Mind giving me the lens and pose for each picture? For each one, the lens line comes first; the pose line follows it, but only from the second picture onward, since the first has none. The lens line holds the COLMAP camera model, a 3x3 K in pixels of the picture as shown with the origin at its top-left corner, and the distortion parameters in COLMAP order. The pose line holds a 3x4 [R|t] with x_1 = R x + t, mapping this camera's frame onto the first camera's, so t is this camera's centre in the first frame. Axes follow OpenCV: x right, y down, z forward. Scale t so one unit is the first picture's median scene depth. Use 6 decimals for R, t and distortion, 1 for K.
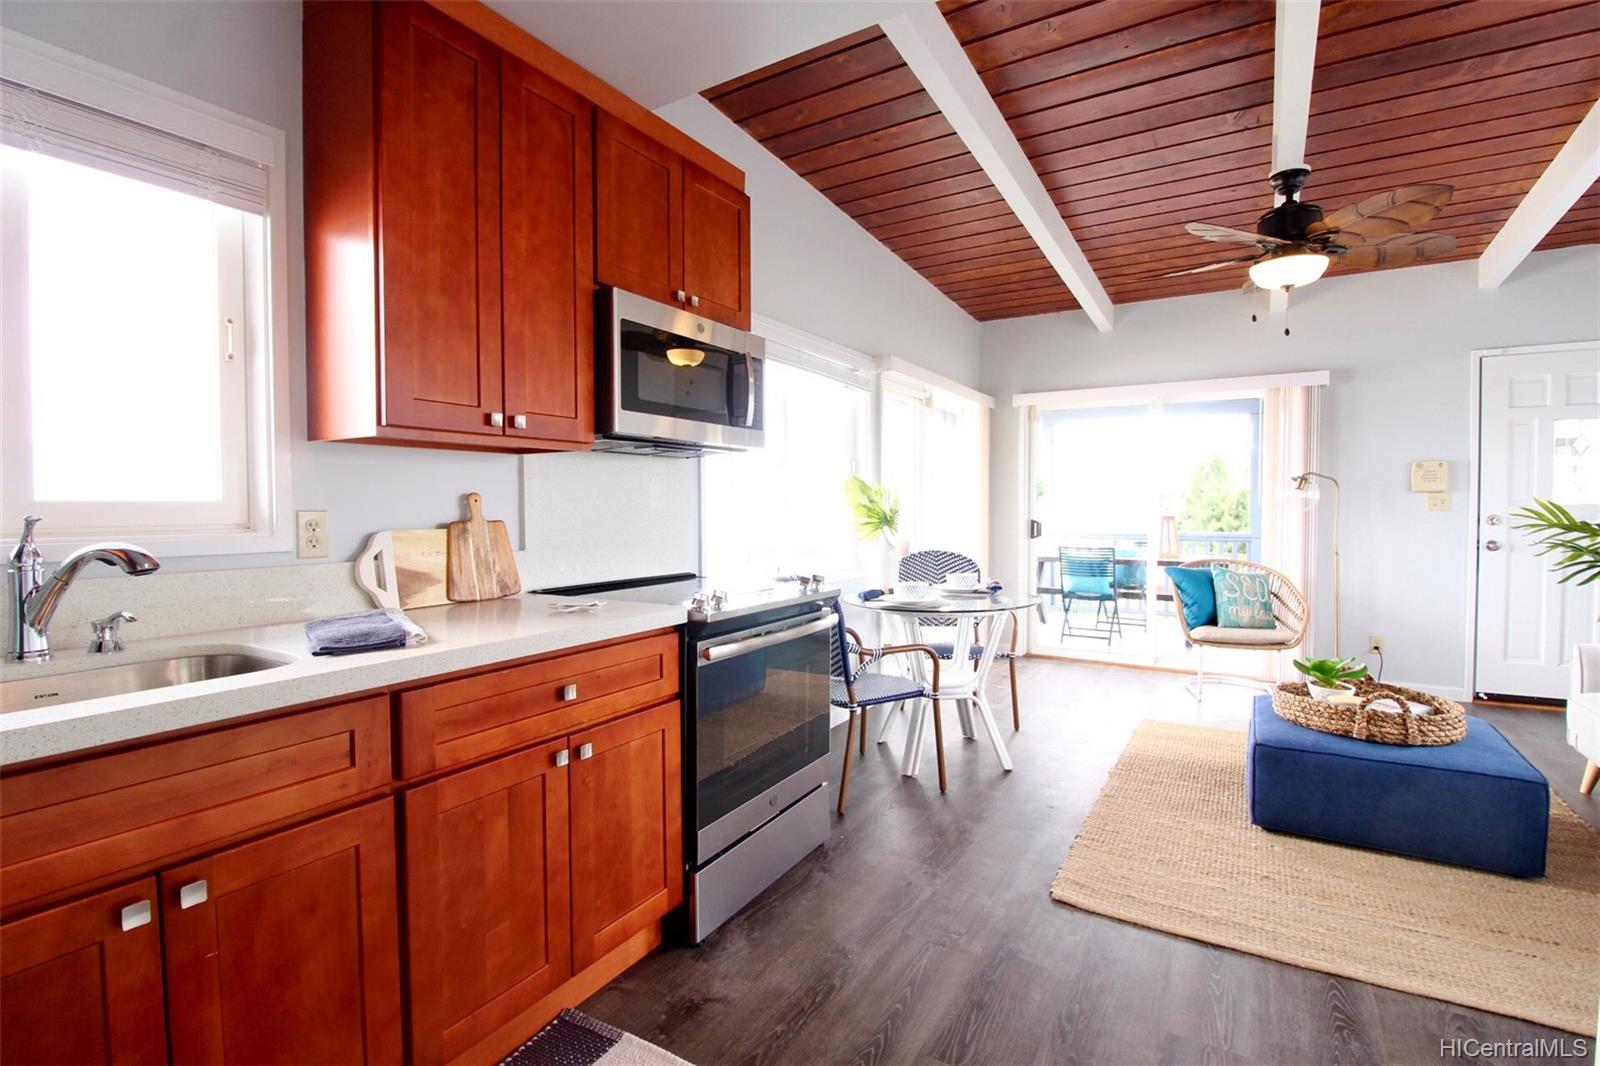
lens RADIAL K [[730.5, 0, 829.5], [0, 730.5, 512.1], [0, 0, 1]] dist [0.000665, -0.013189]
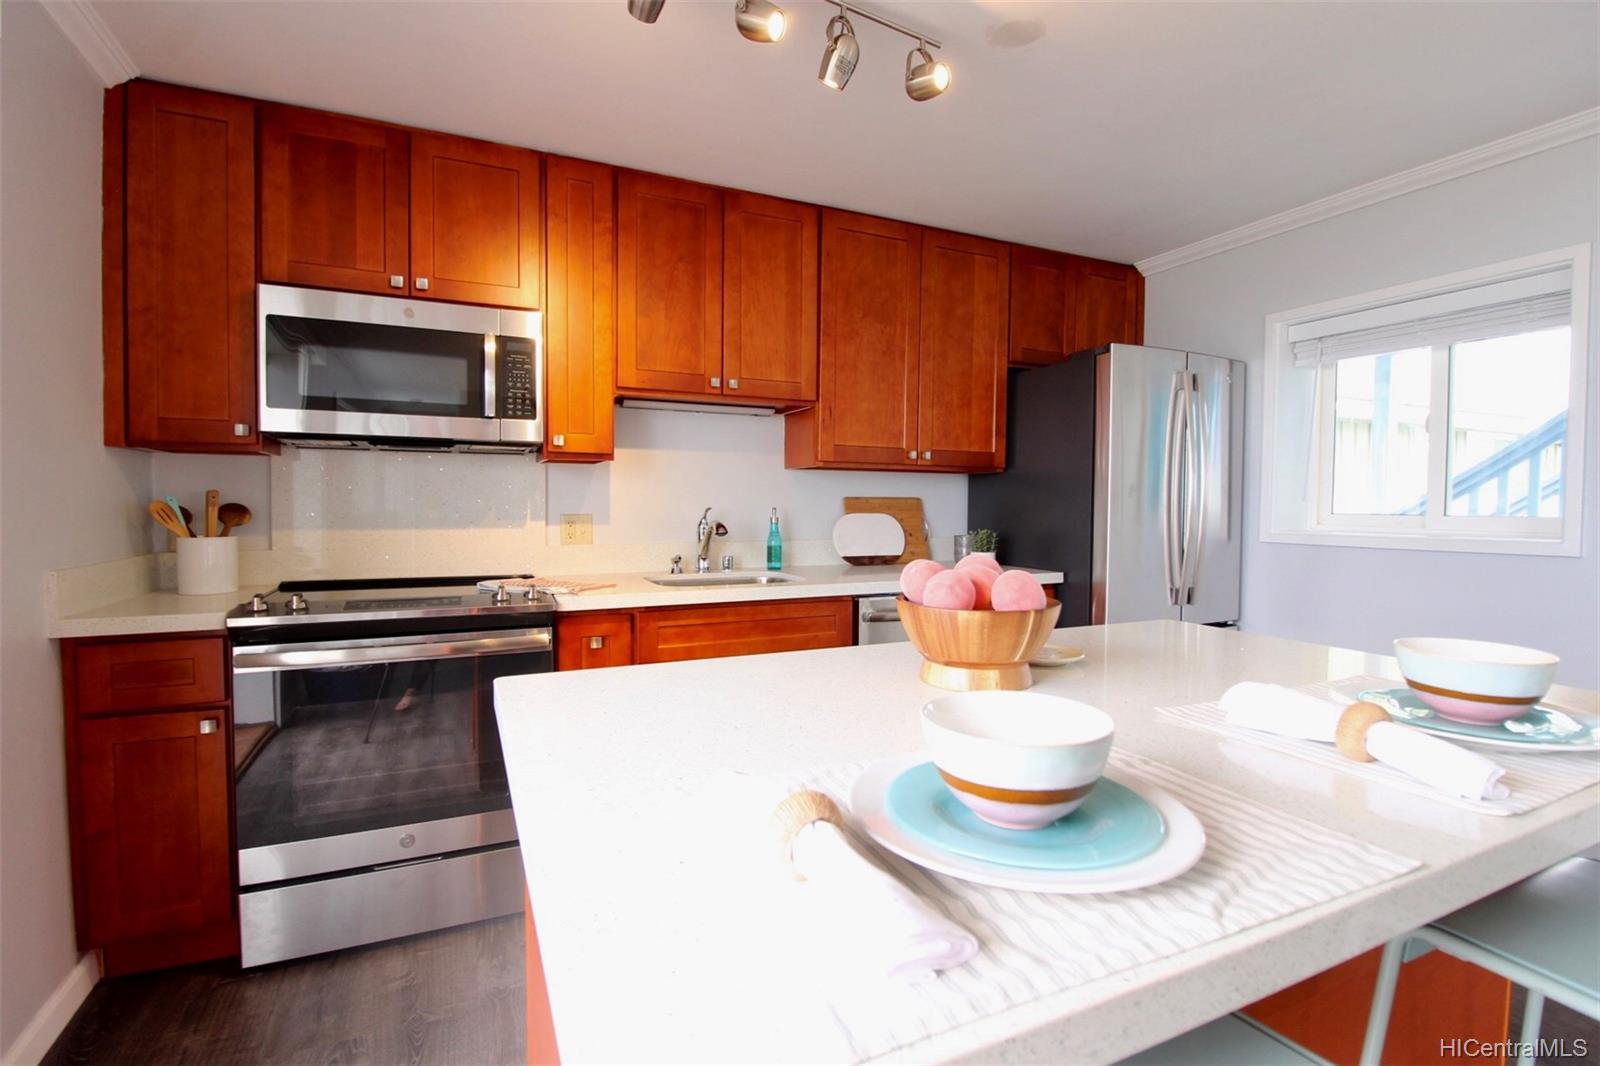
lens RADIAL K [[744.9, 0, 799.8], [0, 744.9, 527.4], [0, 0, 1]] dist [0.003696, -0.014120]
pose [[0.805630, 0.032656, -0.591518, 0.918601], [-0.022172, 0.999442, 0.024979, -0.016659], [0.592003, -0.007008, 0.805905, 0.614631]]
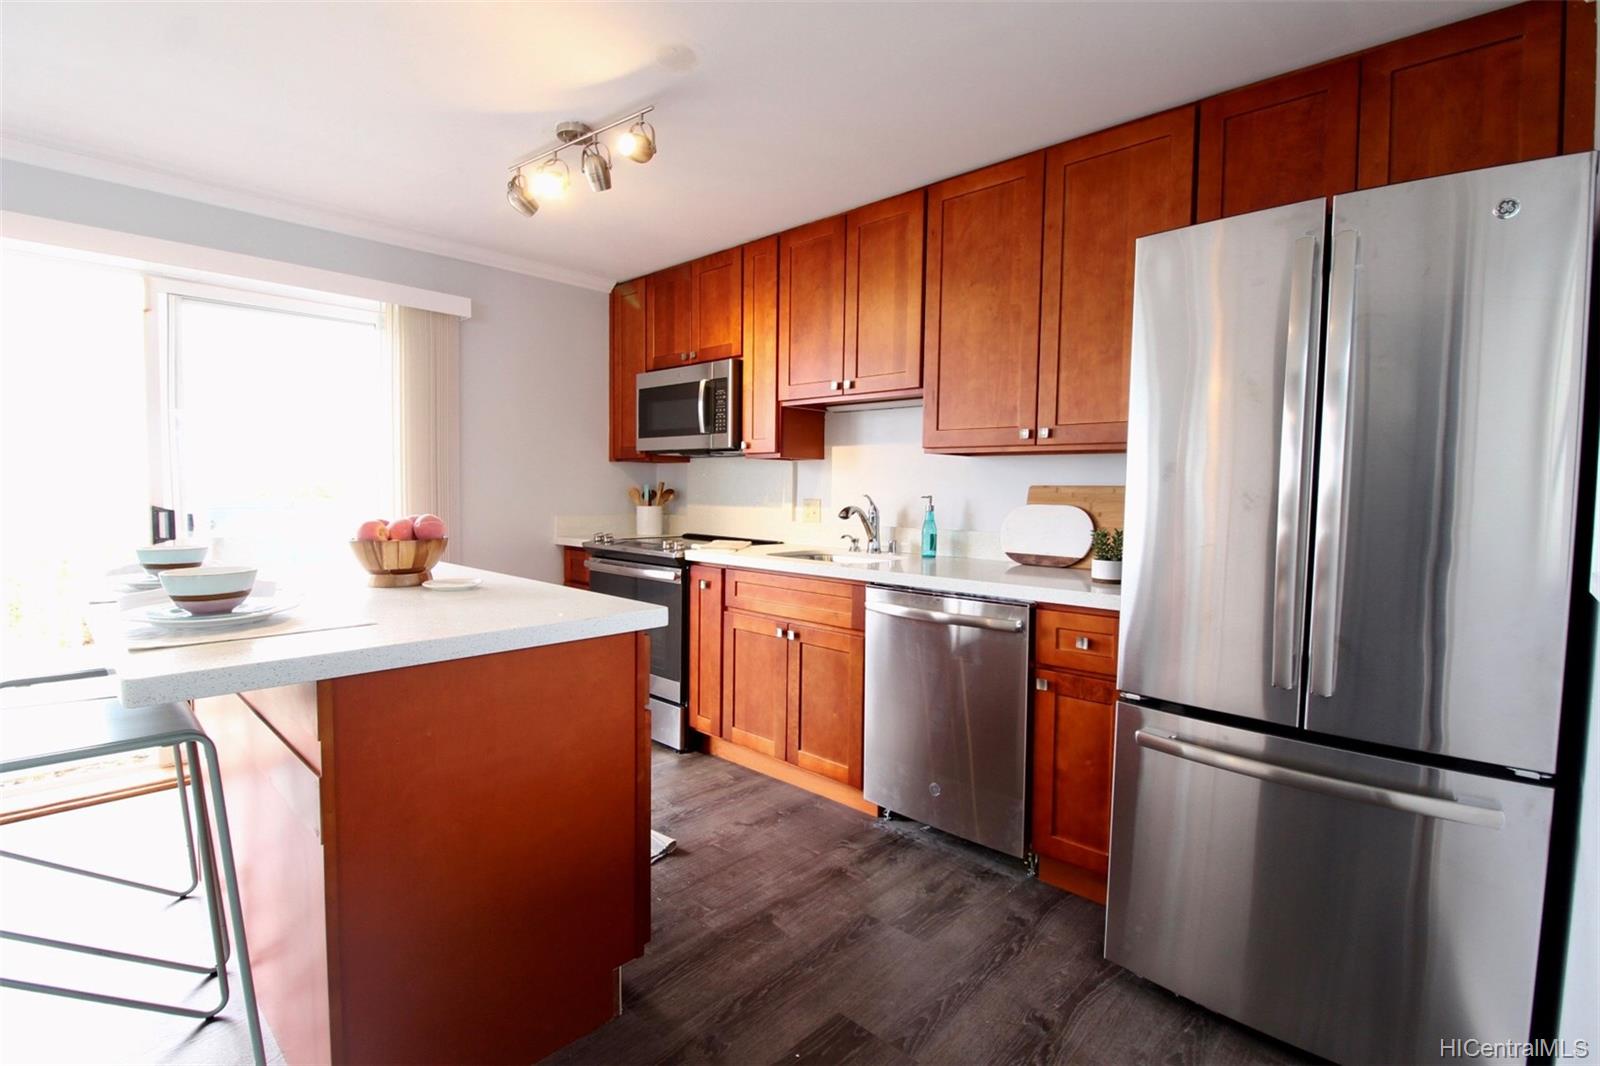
lens RADIAL K [[730.5, 0, 829.5], [0, 730.5, 512.1], [0, 0, 1]] dist [0.000665, -0.013189]
pose [[-0.231342, 0.041131, -0.972003, 1.473212], [-0.025355, 0.998512, 0.048287, -0.051274], [0.972542, 0.035816, -0.229954, 1.938164]]
